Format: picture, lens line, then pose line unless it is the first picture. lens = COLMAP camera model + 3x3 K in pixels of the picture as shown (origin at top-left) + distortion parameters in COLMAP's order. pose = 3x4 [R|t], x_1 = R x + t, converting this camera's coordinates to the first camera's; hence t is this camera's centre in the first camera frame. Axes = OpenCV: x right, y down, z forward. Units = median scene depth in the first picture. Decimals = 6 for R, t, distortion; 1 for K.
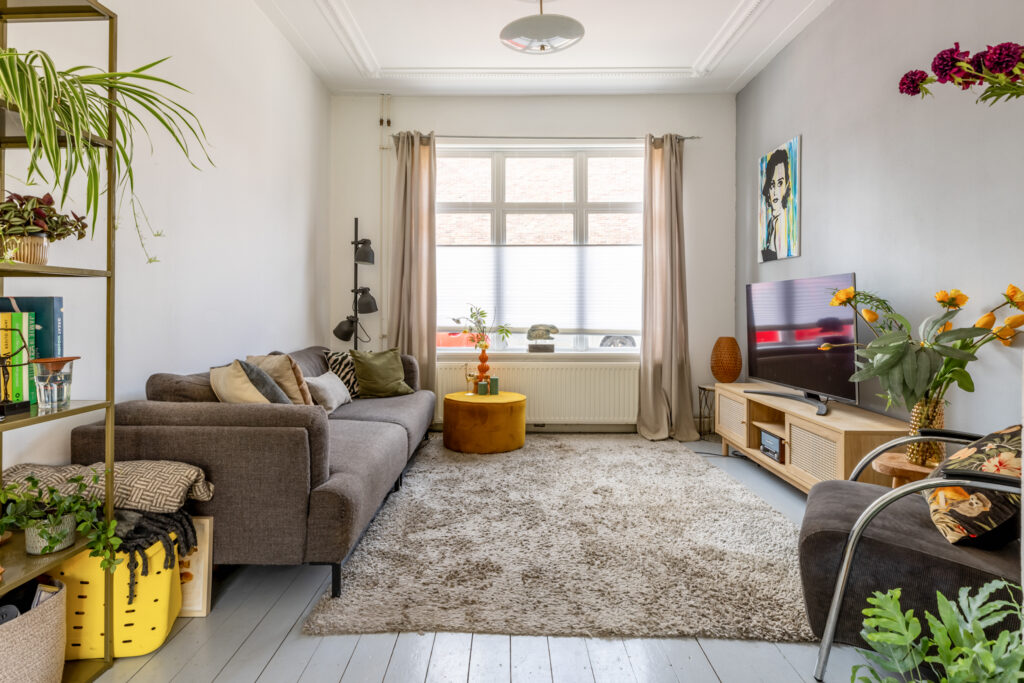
lens RADIAL K [[605.0, 0, 493.9], [0, 605.0, 312.3], [0, 0, 1]] dist [0.003295, 0.000843]
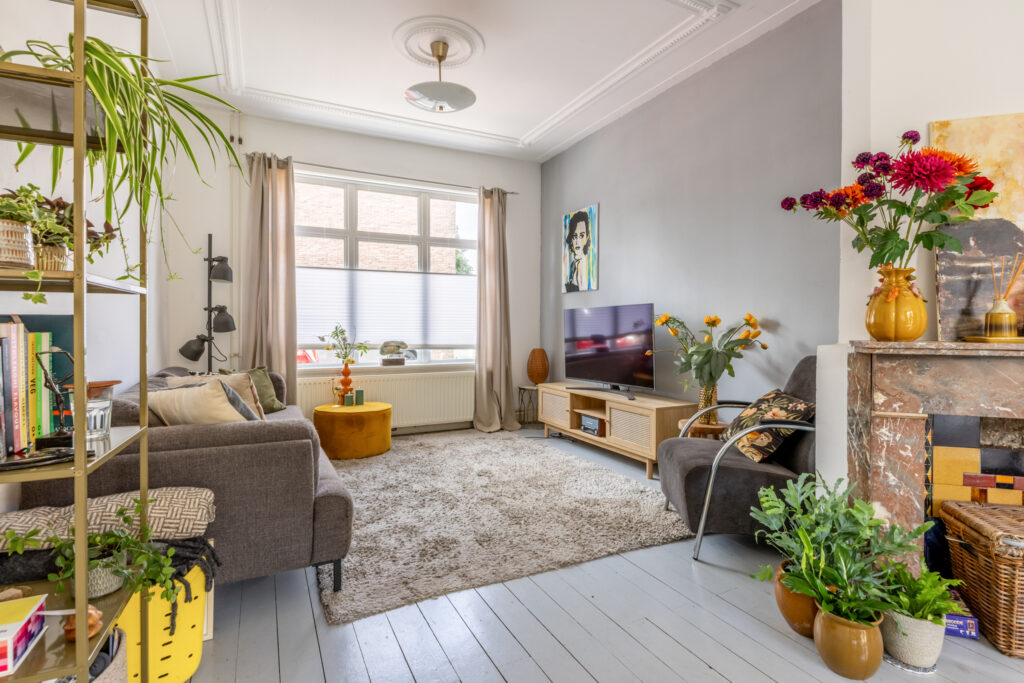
lens RADIAL K [[531.1, 0, 539.4], [0, 531.1, 335.3], [0, 0, 1]] dist [-0.005785, 0.000170]
pose [[0.871205, -0.008154, 0.490851, -0.204575], [0.003134, 0.999934, 0.011048, -0.000790], [-0.490909, -0.008086, 0.871174, -0.005621]]
